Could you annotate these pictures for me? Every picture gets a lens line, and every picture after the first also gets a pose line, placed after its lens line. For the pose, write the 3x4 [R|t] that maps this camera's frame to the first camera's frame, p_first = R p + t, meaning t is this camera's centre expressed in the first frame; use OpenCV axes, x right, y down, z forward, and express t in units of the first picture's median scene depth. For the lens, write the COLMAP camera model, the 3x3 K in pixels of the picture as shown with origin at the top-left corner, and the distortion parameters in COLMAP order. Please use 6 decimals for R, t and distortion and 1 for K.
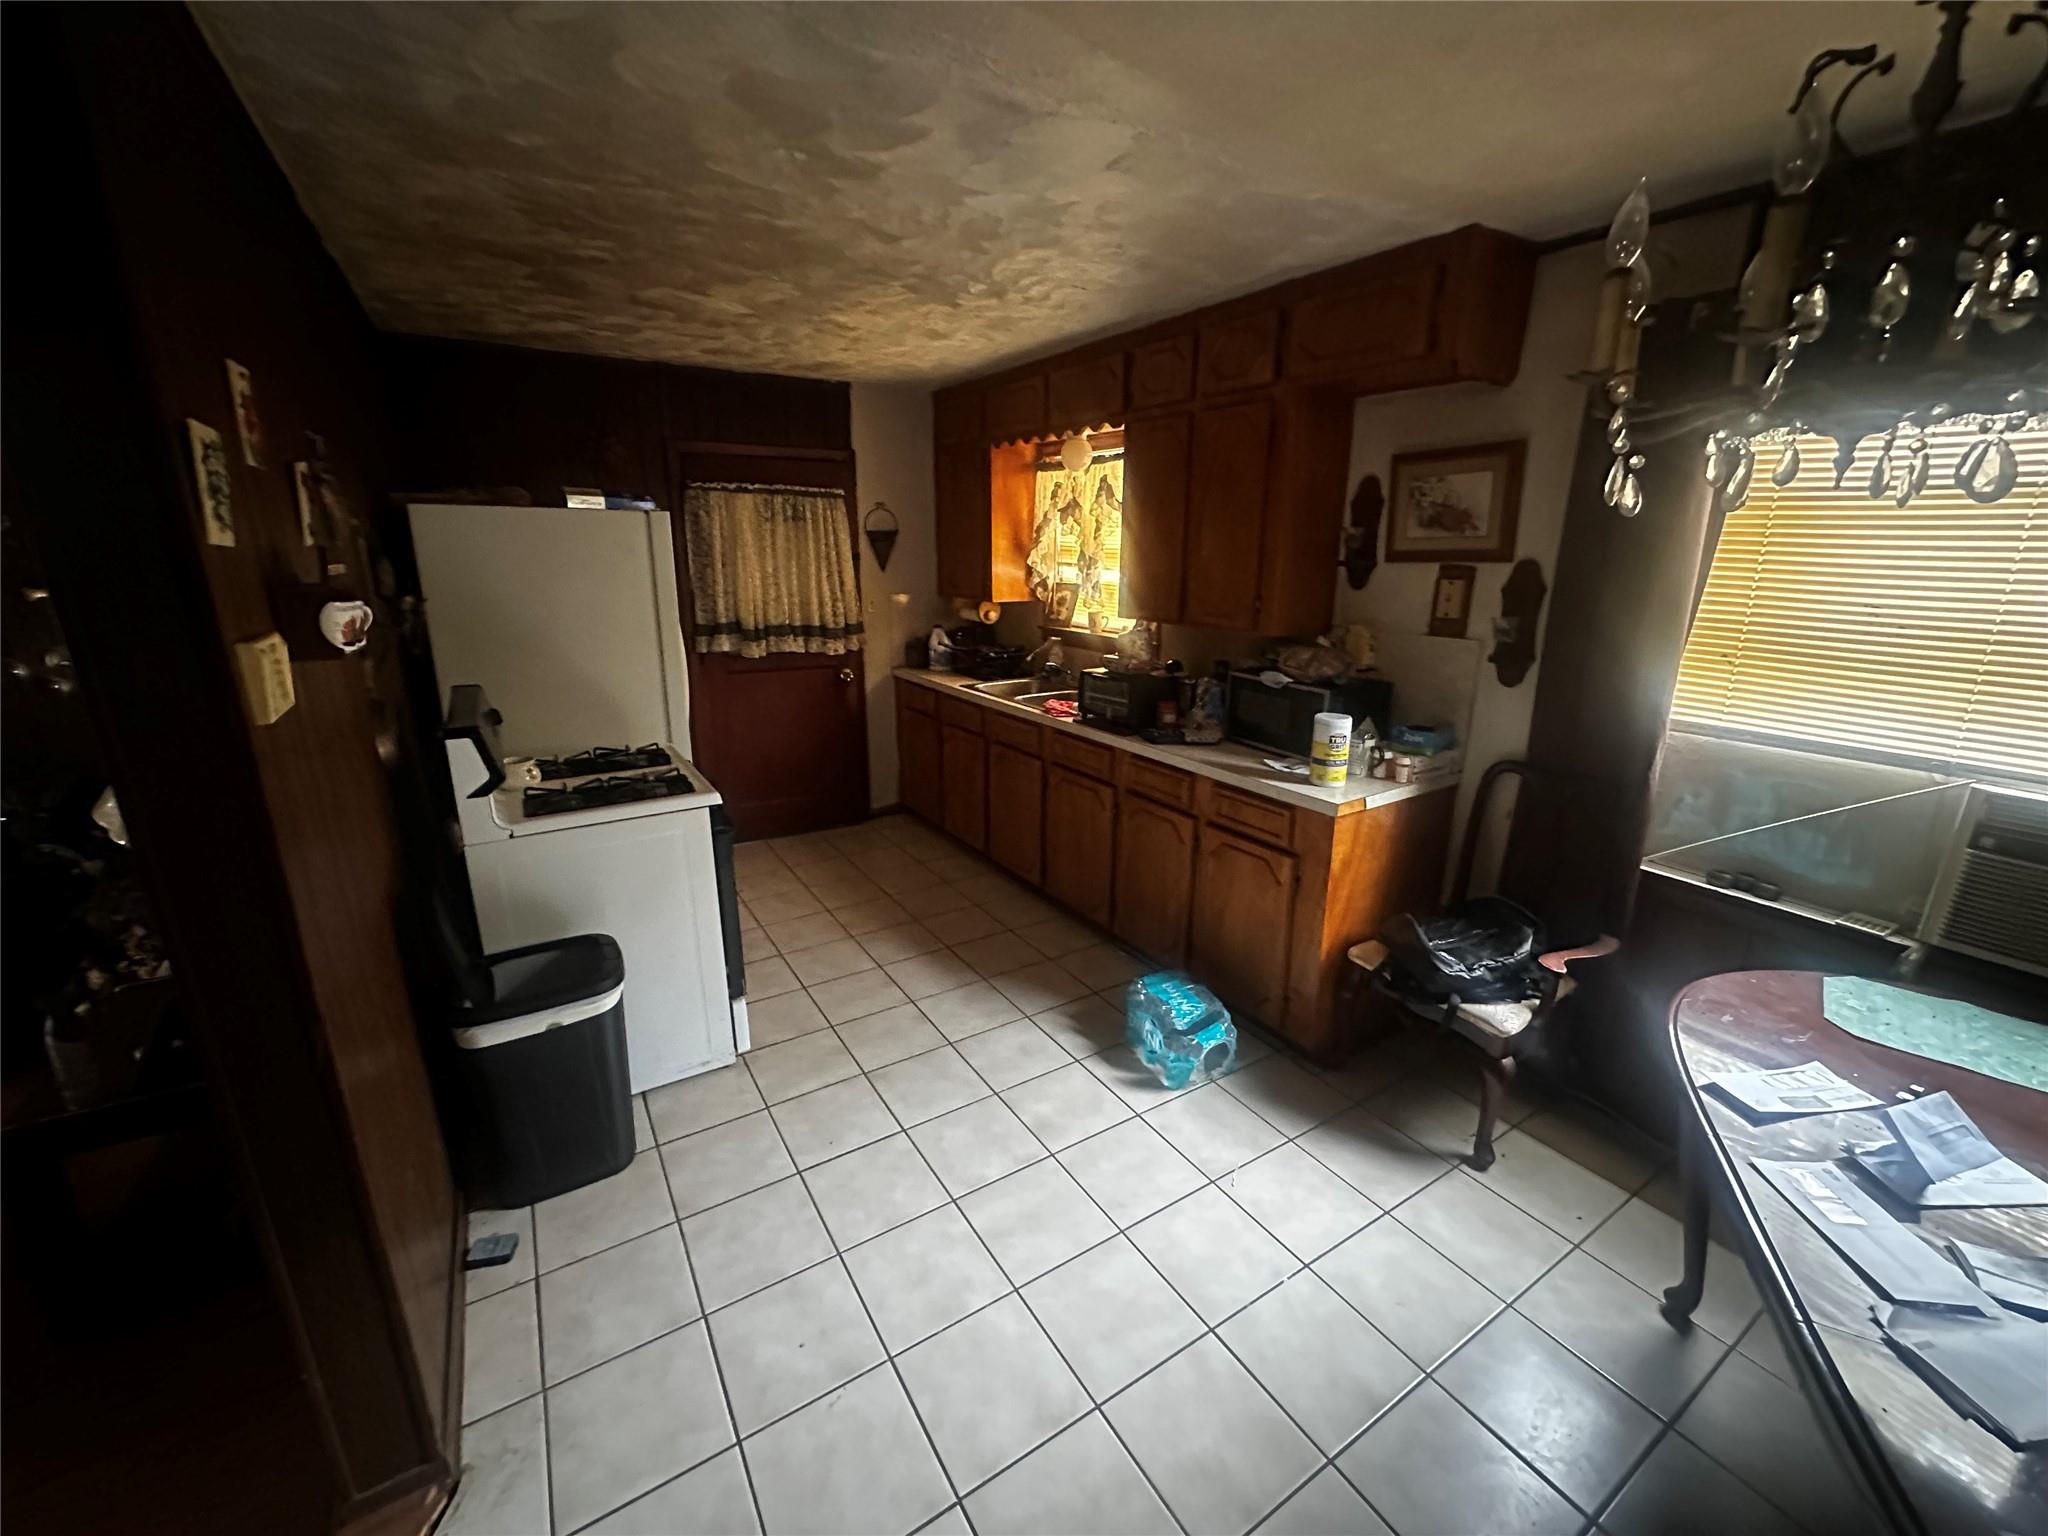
lens RADIAL K [[819.8, 0, 1021.4], [0, 819.8, 767.5], [0, 0, 1]] dist [-0.002360, 0.000683]
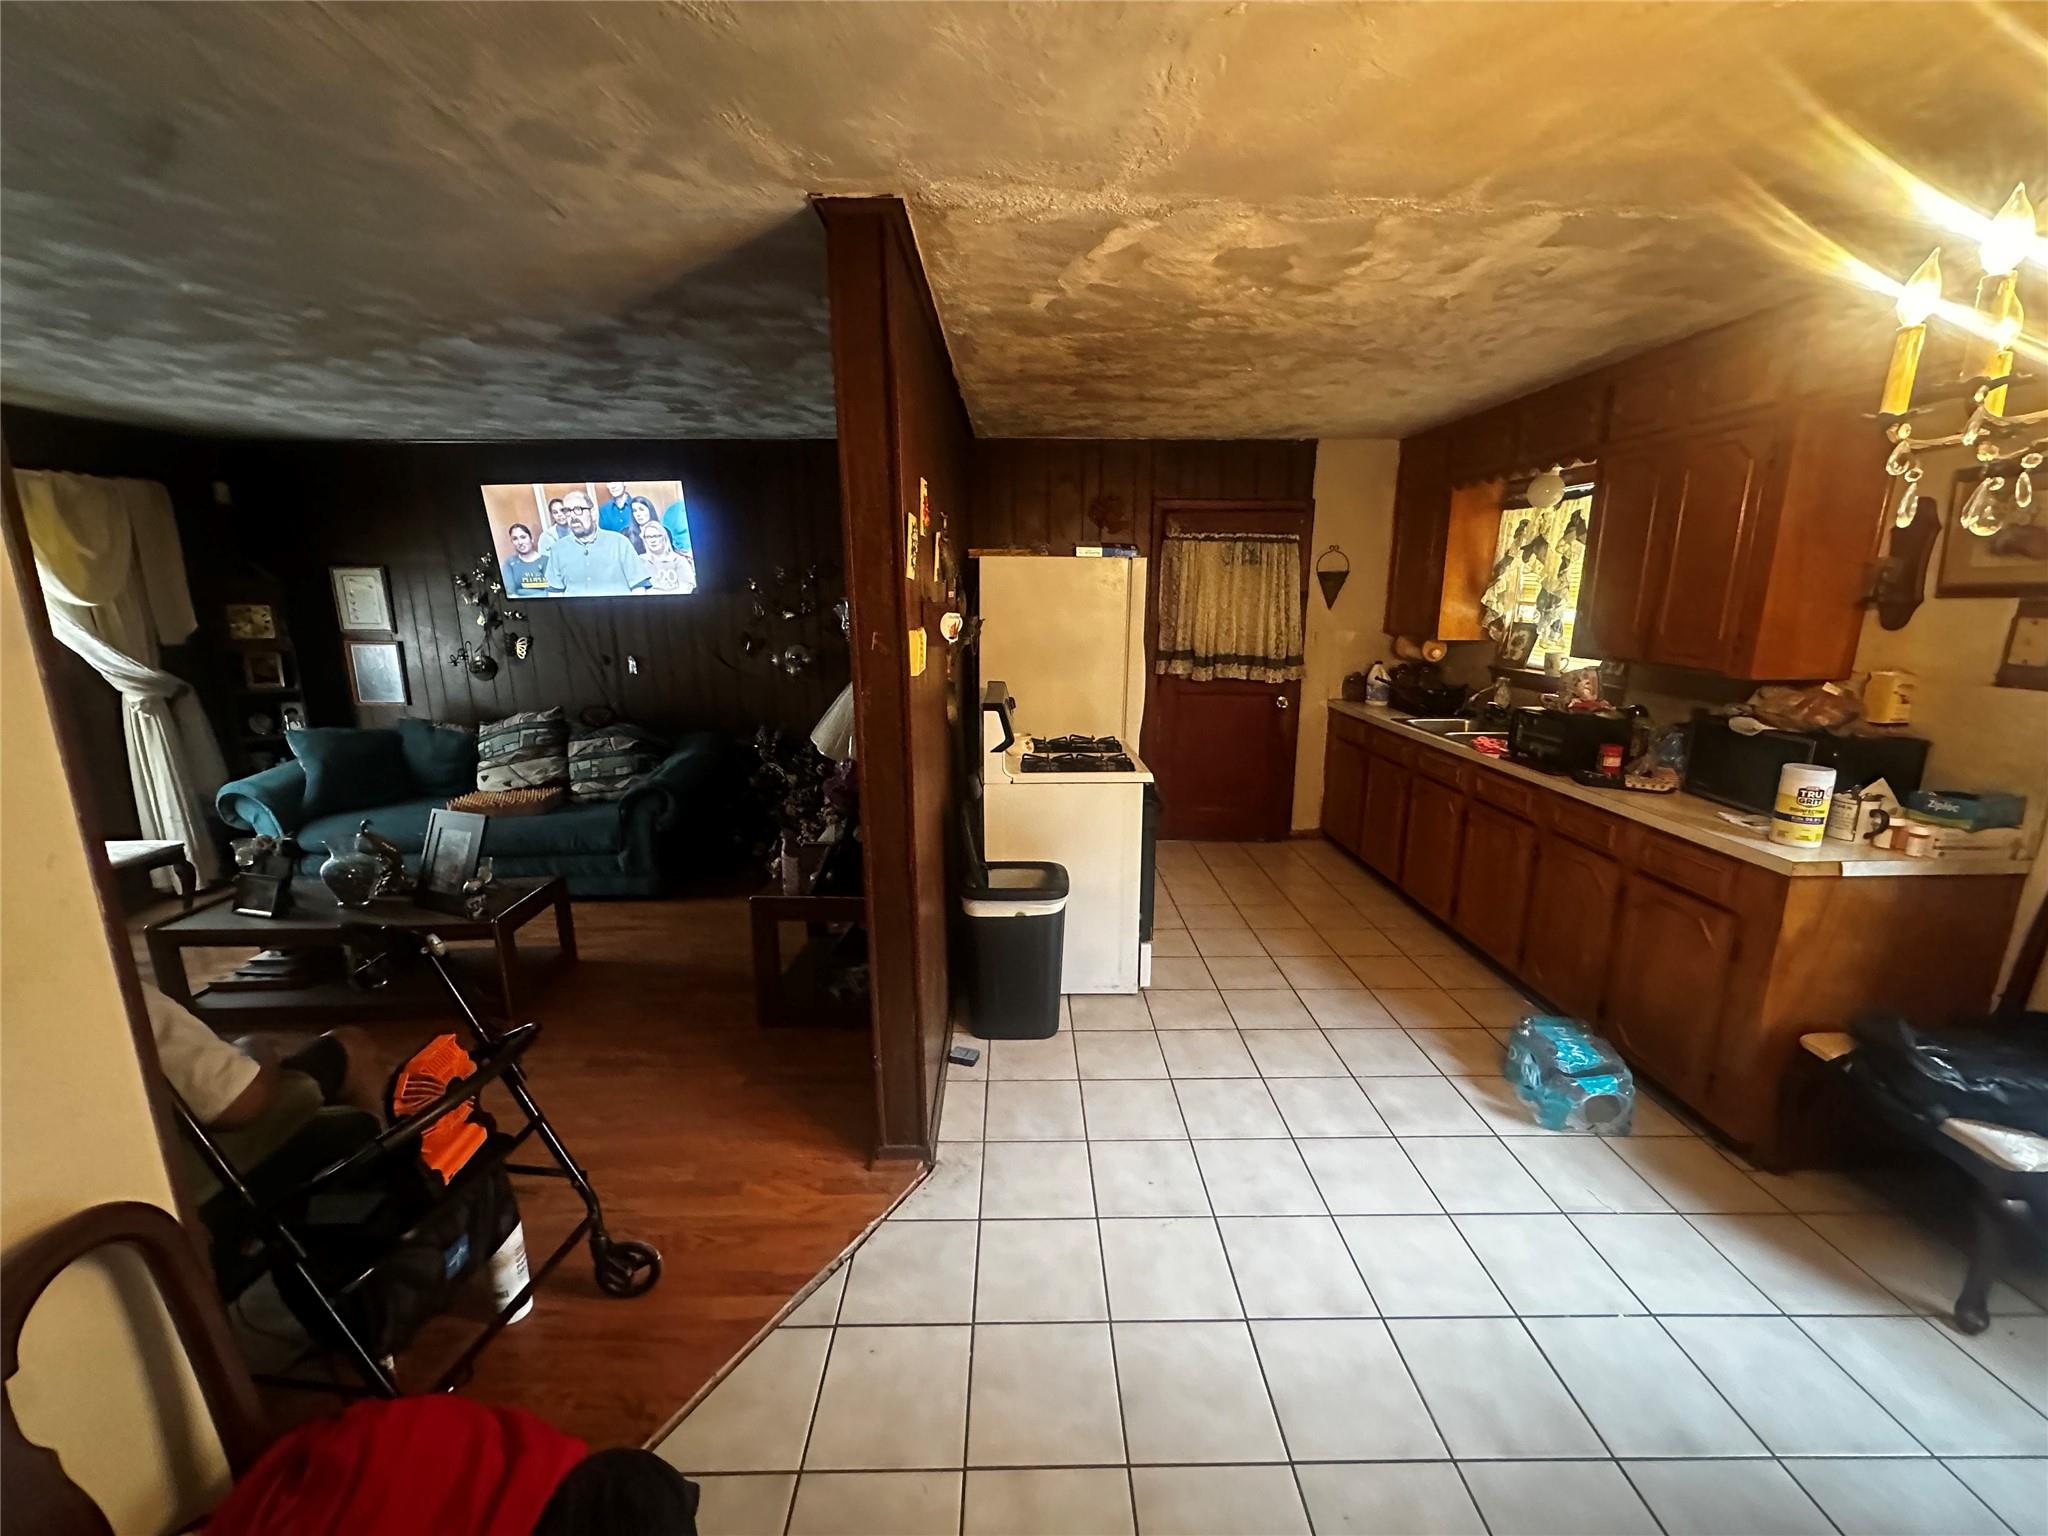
lens RADIAL K [[819.8, 0, 1025.2], [0, 819.8, 768.1], [0, 0, 1]] dist [-0.002360, 0.000683]
pose [[0.854276, 0.107381, -0.508607, 0.102123], [-0.133476, 0.990939, -0.014977, 0.062319], [0.502391, 0.080681, 0.860868, -0.184113]]
